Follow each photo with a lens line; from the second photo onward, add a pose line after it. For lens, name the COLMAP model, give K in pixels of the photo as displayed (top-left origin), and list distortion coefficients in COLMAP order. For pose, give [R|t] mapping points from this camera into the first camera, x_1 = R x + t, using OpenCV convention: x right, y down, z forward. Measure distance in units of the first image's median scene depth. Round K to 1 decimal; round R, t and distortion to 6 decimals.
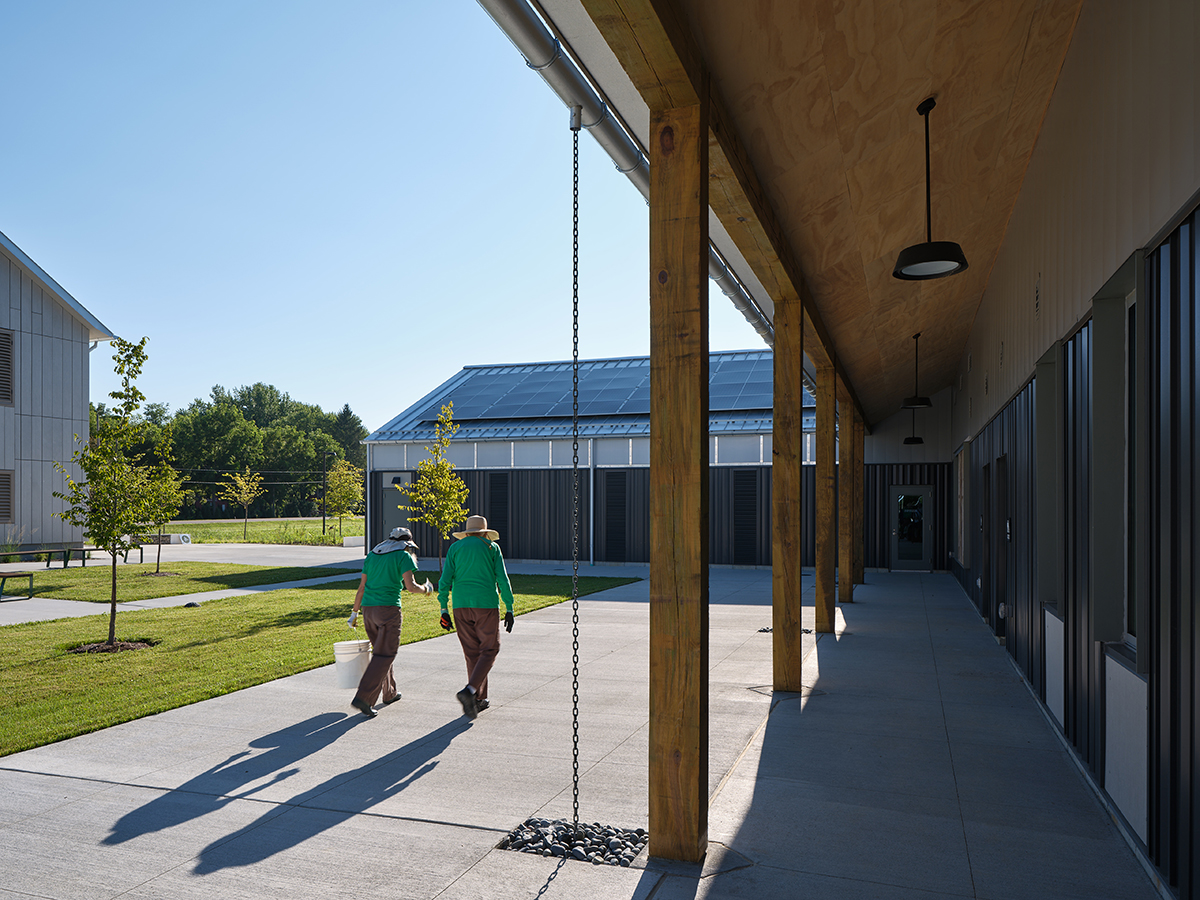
lens RADIAL K [[888.8, 0, 599.6], [0, 888.8, 500.4], [0, 0, 1]] dist [0.034305, -0.039174]
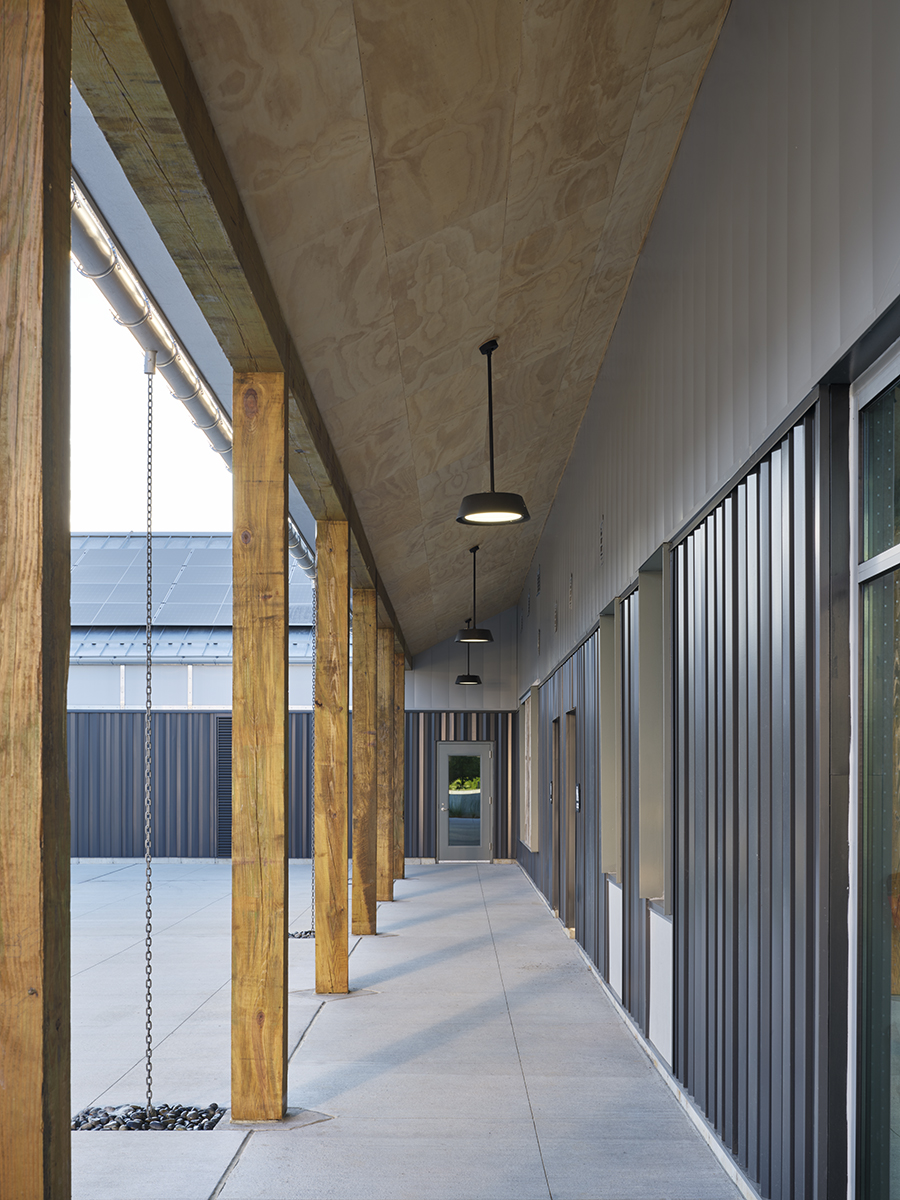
lens RADIAL K [[1403.3, 0, 450.0], [0, 1403.3, 600.0], [0, 0, 1]] dist [0.000344, -0.000172]
pose [[0.946844, 0.040805, 0.319093, -0.148439], [-0.004037, 0.993352, -0.115048, 0.000093], [-0.321666, 0.107644, 0.940714, -0.385390]]
